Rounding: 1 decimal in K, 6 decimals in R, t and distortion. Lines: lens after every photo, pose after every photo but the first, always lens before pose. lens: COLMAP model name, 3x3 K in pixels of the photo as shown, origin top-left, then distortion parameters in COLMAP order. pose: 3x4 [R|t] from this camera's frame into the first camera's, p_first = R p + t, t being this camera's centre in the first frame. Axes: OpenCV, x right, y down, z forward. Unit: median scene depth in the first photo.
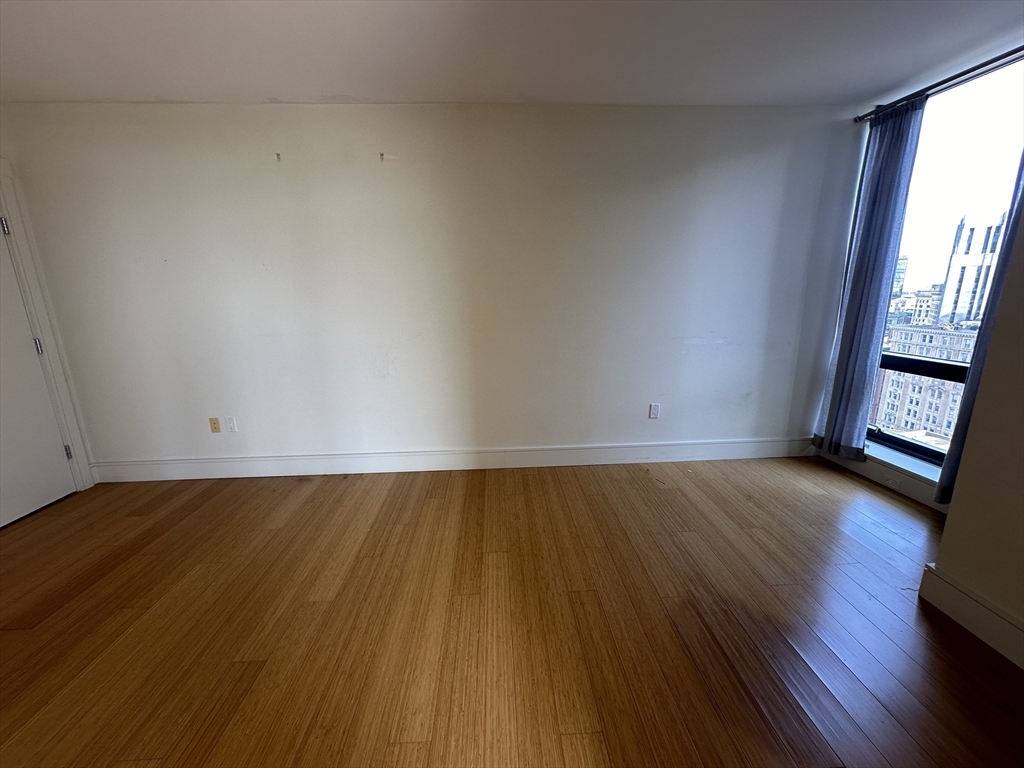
lens RADIAL K [[406.5, 0, 510.1], [0, 406.5, 384.7], [0, 0, 1]] dist [-0.002813, 0.000992]
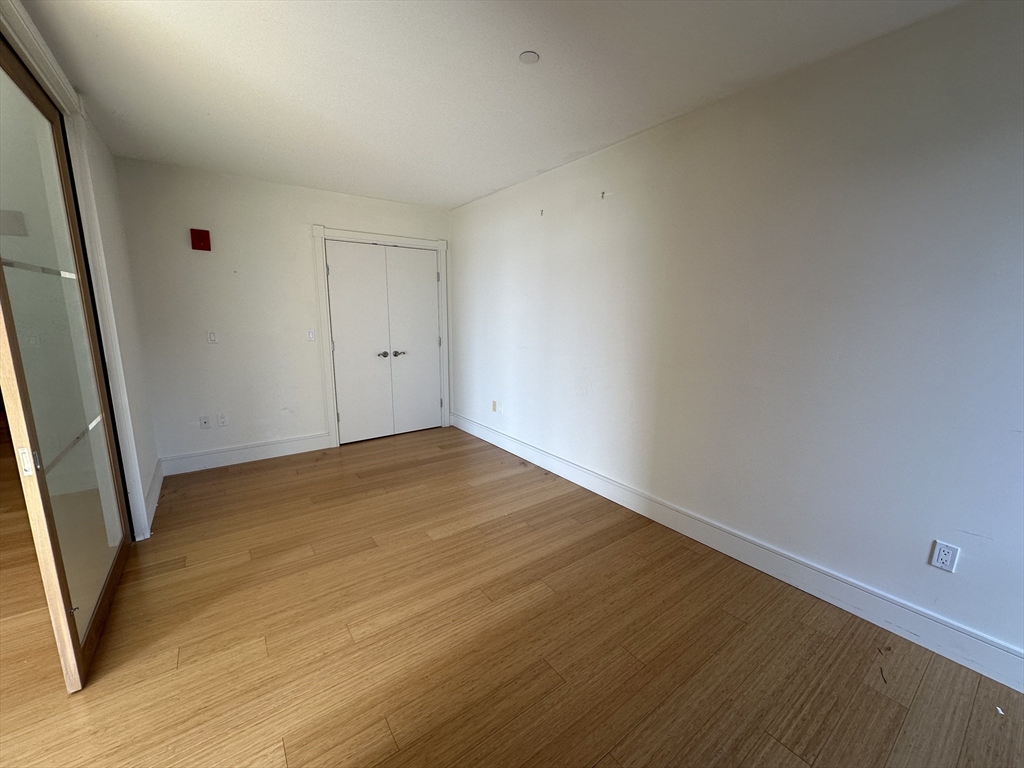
lens RADIAL K [[406.5, 0, 508.8], [0, 406.5, 381.5], [0, 0, 1]] dist [-0.002813, 0.000992]
pose [[0.553640, 0.162121, -0.816823, 0.531665], [-0.203427, 0.977480, 0.056125, -0.088247], [0.807527, 0.135090, 0.574152, 0.249698]]
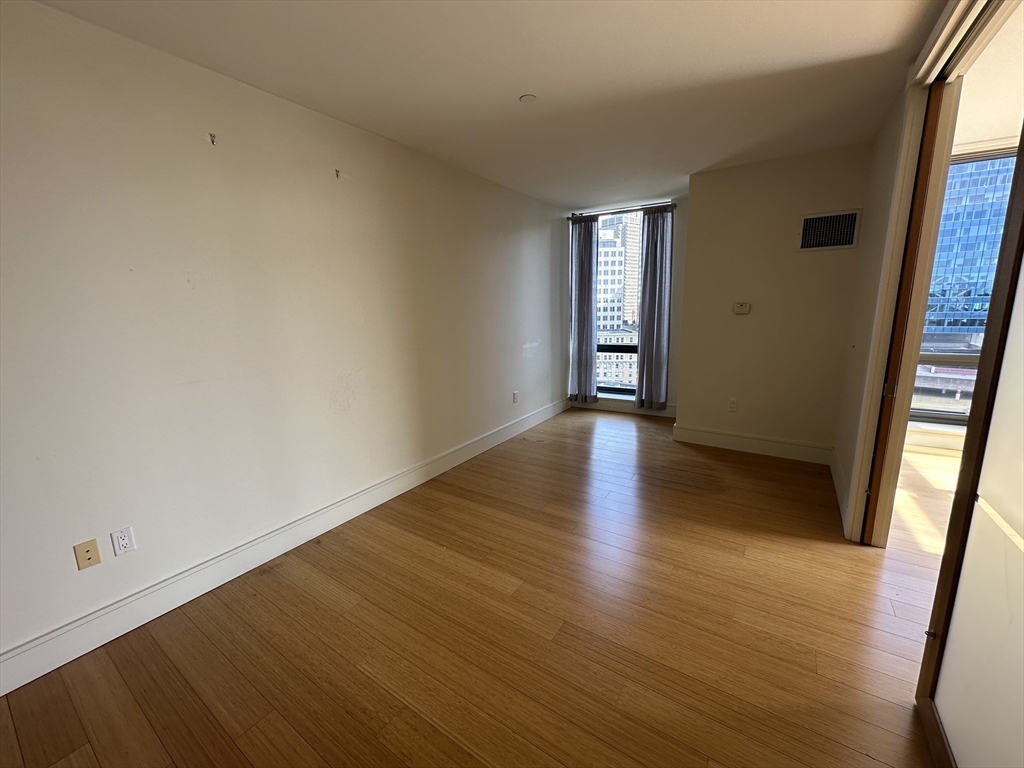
lens RADIAL K [[406.5, 0, 506.8], [0, 406.5, 388.1], [0, 0, 1]] dist [-0.002813, 0.000992]
pose [[0.593583, -0.157033, 0.789303, -0.932887], [0.191833, 0.980116, 0.050730, -0.053522], [-0.781575, 0.121302, 0.611904, 0.192486]]
